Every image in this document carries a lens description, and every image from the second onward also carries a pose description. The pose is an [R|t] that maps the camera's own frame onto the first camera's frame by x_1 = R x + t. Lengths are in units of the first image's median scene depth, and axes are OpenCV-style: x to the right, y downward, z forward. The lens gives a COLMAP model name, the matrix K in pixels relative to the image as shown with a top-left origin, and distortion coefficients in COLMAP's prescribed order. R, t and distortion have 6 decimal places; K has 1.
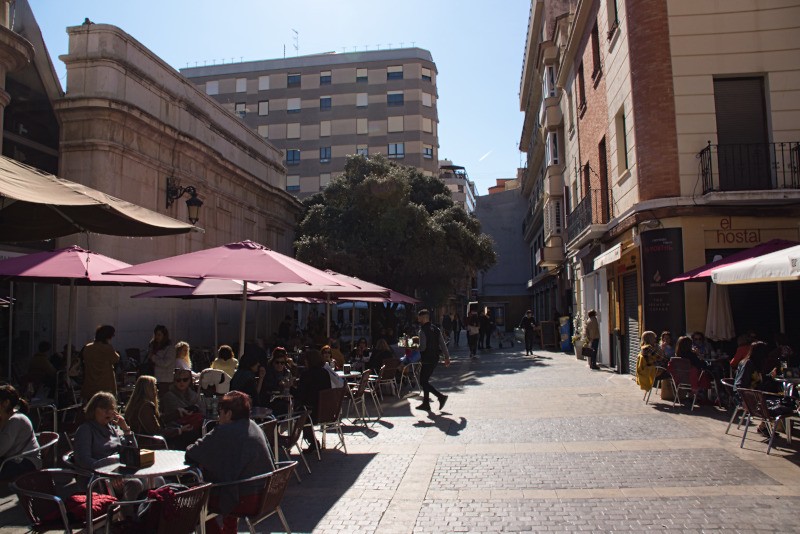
lens RADIAL K [[633.4, 0, 400.0], [0, 633.4, 267.0], [0, 0, 1]] dist [-0.199537, 0.163308]
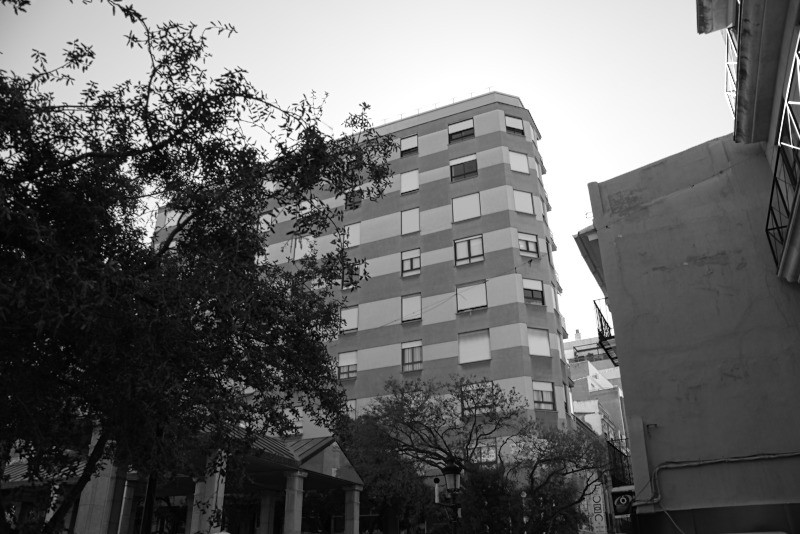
lens RADIAL K [[633.4, 0, 400.0], [0, 633.4, 267.0], [0, 0, 1]] dist [-0.199537, 0.163308]
pose [[0.960035, -0.120202, -0.252753, 0.071671], [0.019961, 0.930183, -0.366552, 0.025818], [0.279167, 0.346858, 0.895408, 0.494670]]
